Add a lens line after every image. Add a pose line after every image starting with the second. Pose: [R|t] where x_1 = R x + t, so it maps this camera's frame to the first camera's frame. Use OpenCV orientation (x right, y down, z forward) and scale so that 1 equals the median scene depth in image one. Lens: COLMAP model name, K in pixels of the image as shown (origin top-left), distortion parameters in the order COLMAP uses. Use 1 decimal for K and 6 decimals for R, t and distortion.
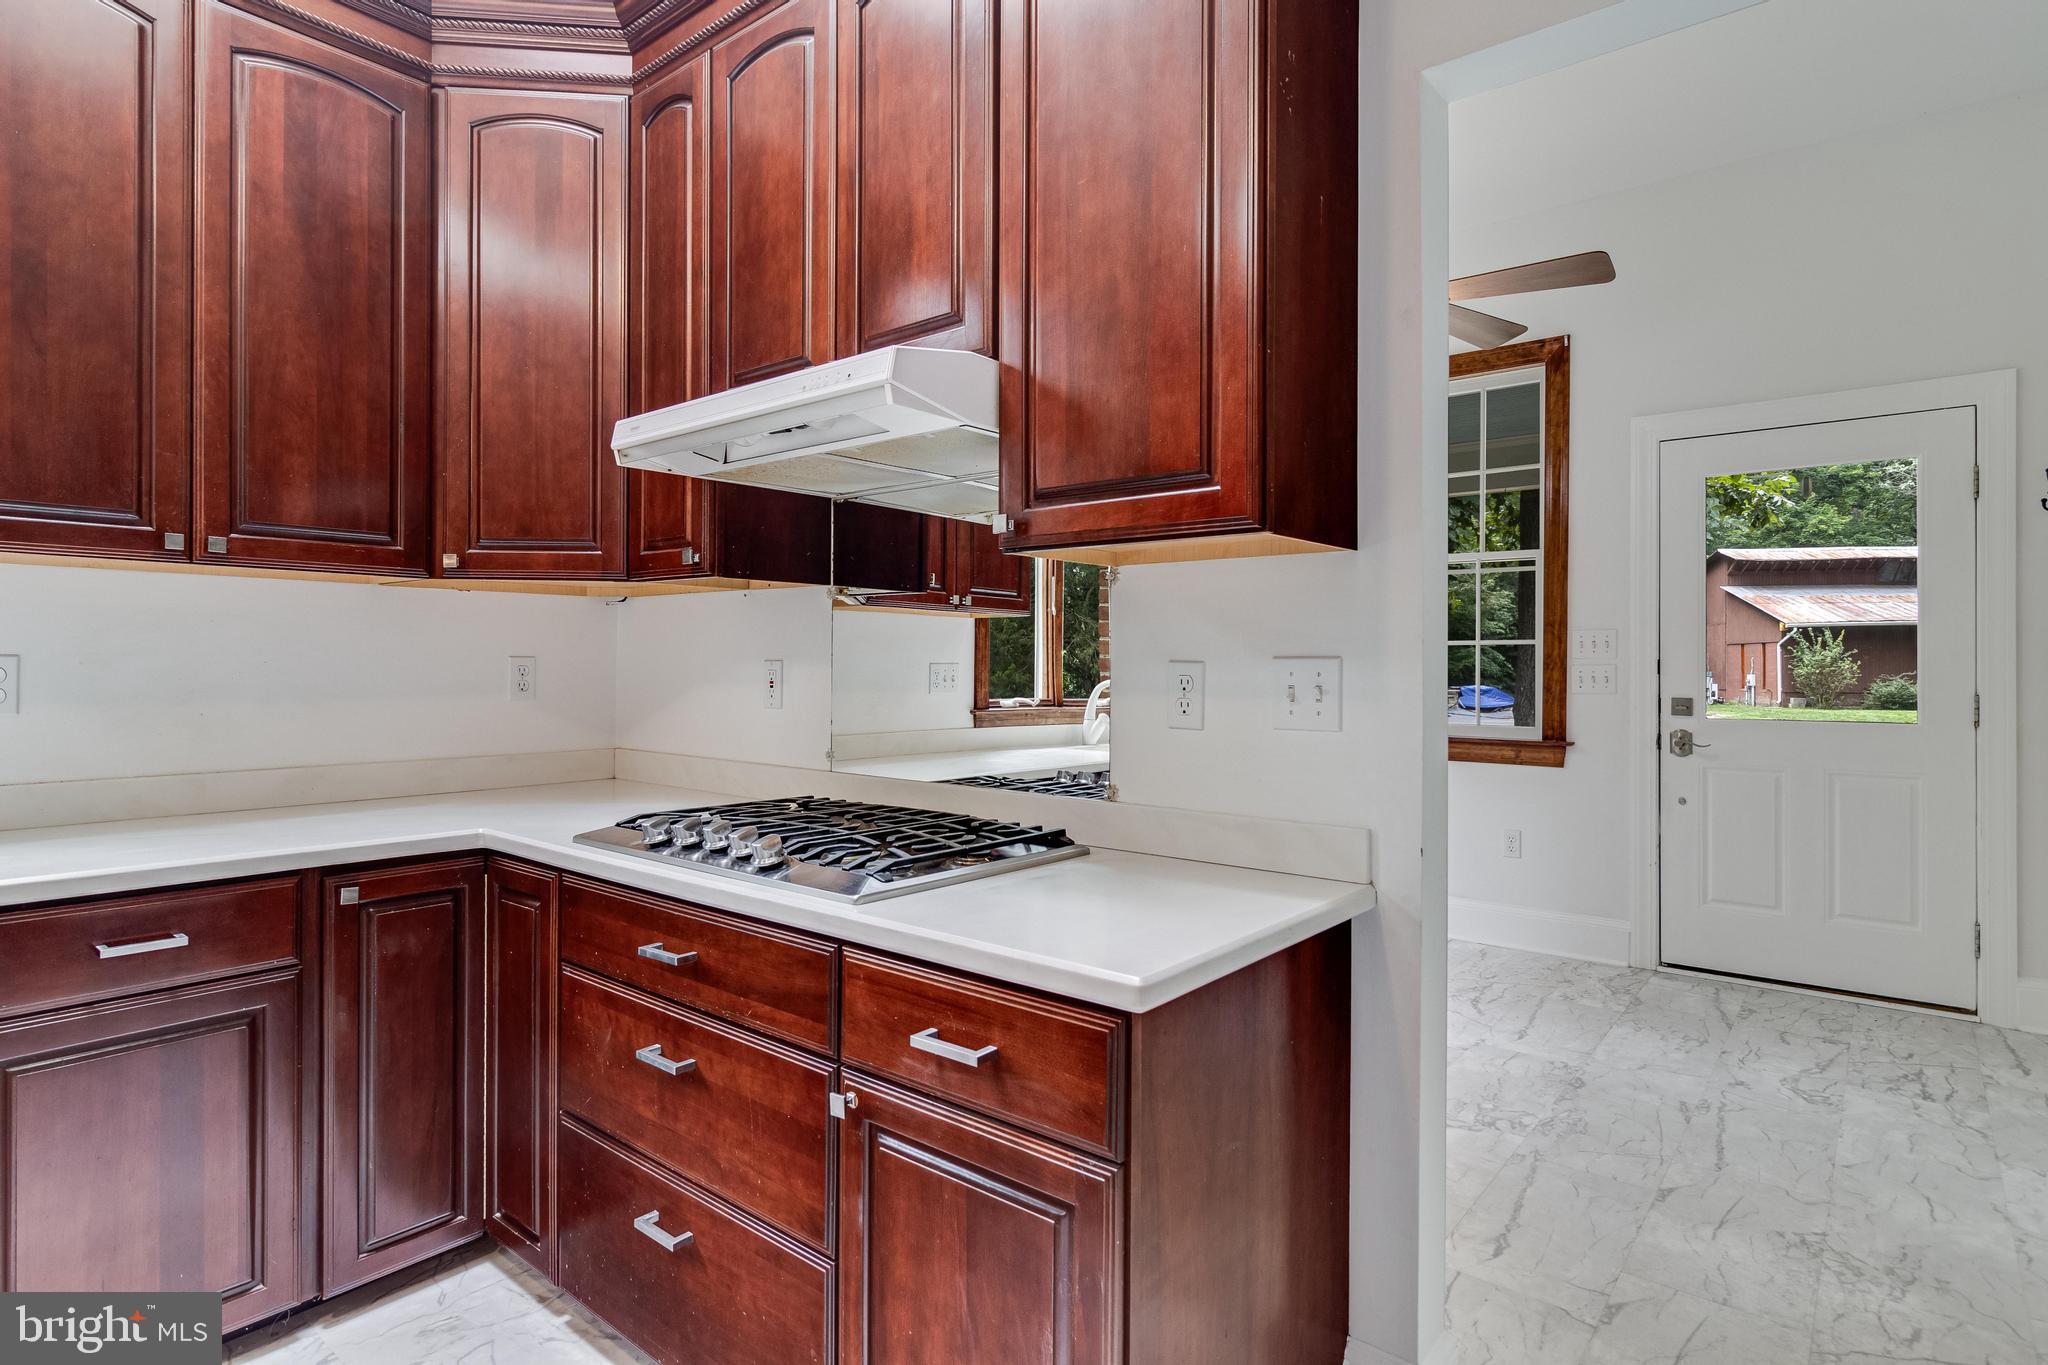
lens RADIAL K [[1070.4, 0, 1023.9], [0, 1070.4, 662.2], [0, 0, 1]] dist [-0.007189, -0.000856]
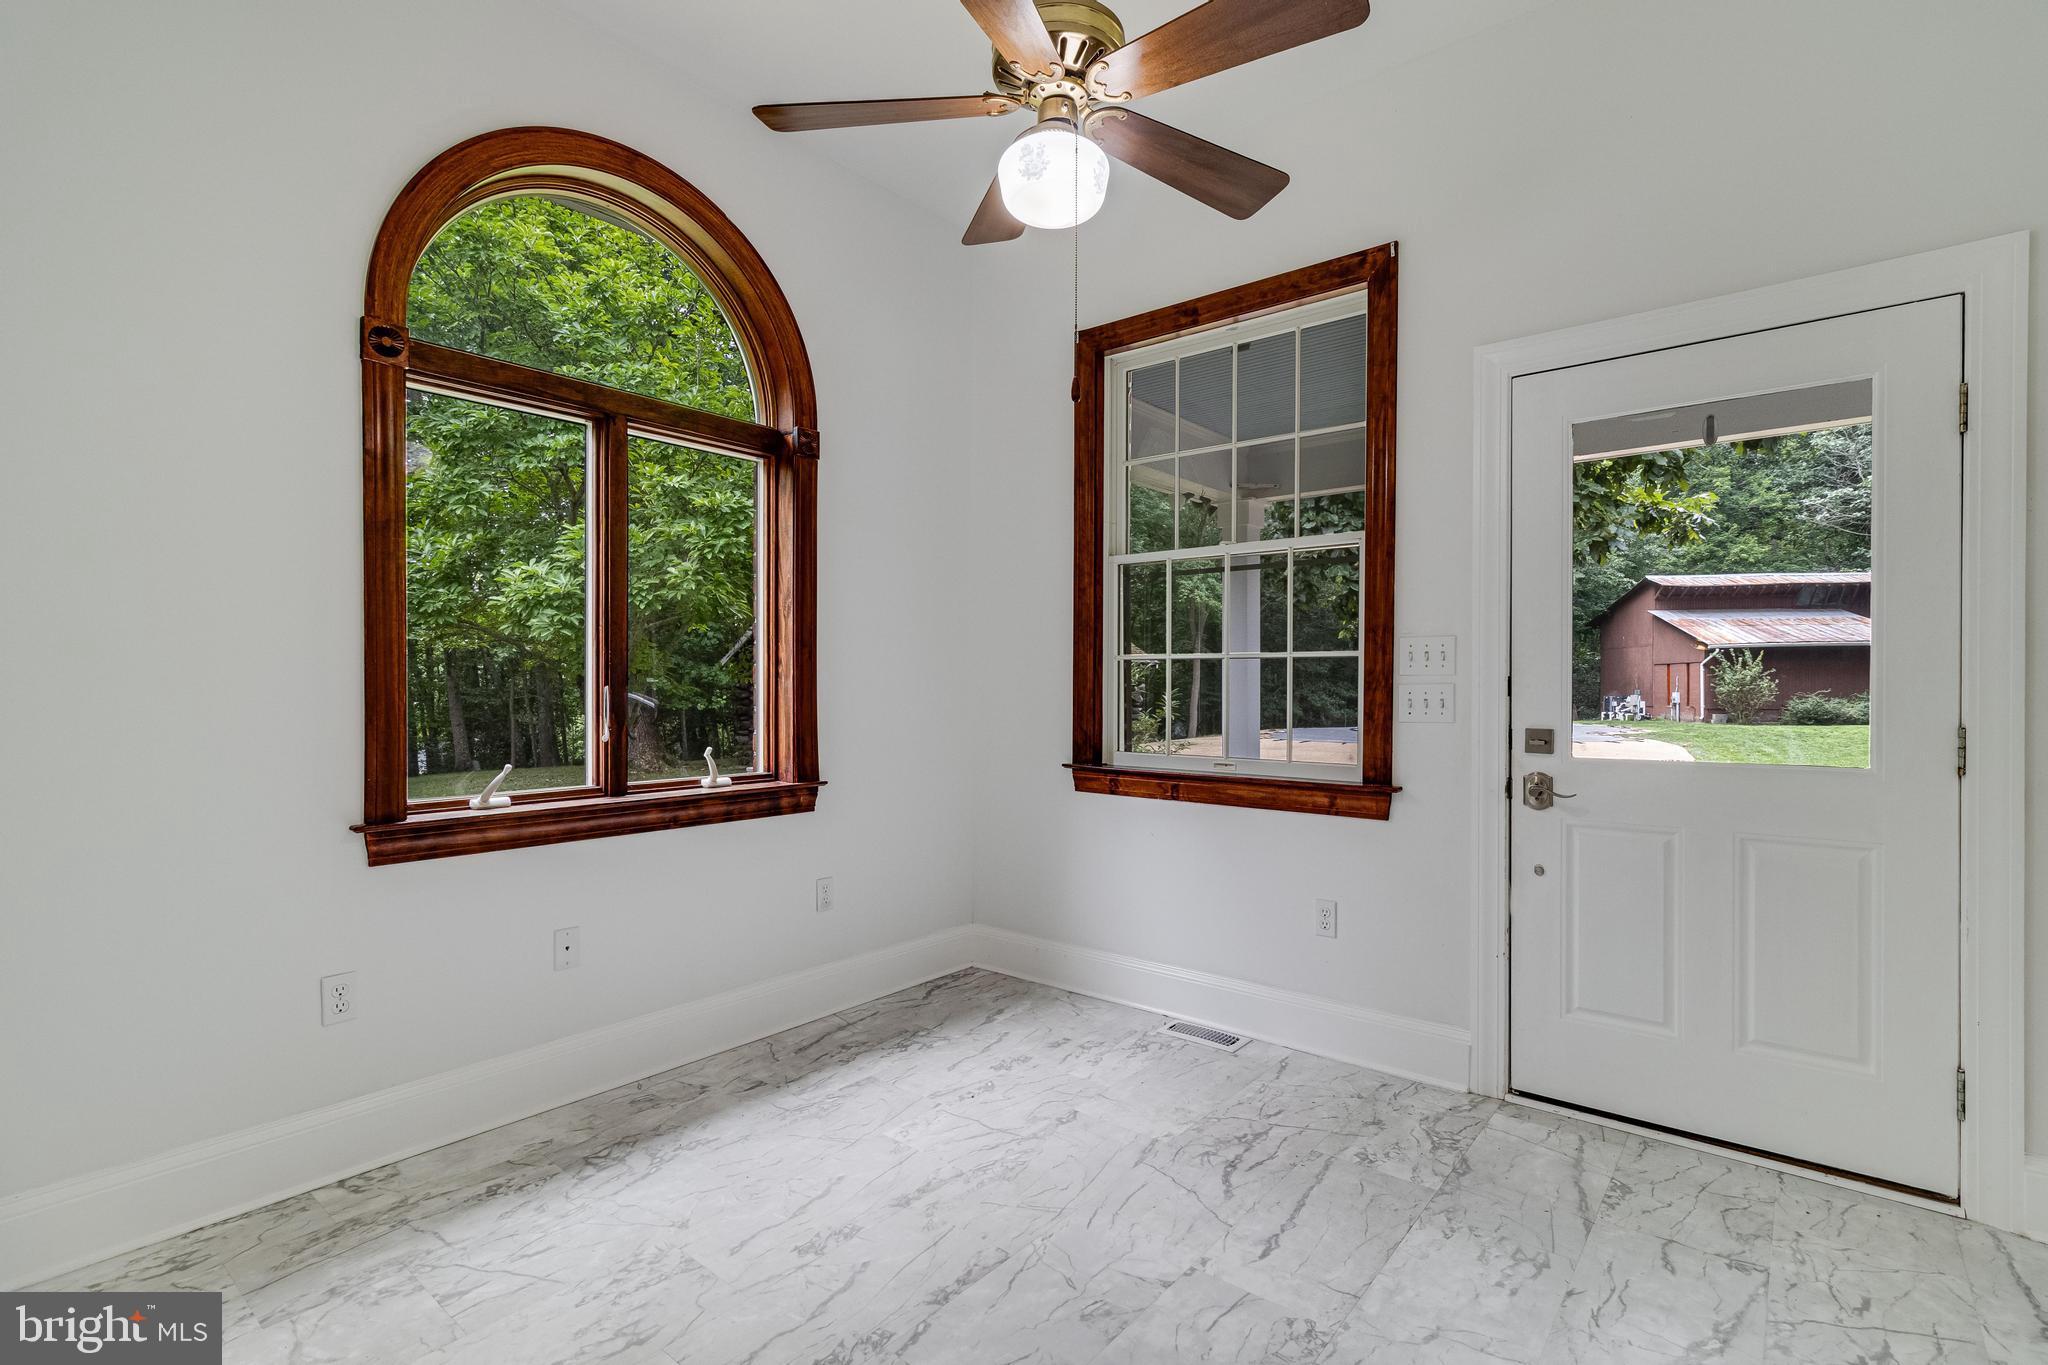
lens RADIAL K [[949.1, 0, 1045.3], [0, 949.1, 692.1], [0, 0, 1]] dist [-0.000483, 0.000096]
pose [[0.999961, -0.002213, 0.008547, 0.253000], [0.002126, 0.999945, 0.010261, 0.000883], [-0.008569, -0.010243, 0.999911, 0.328271]]
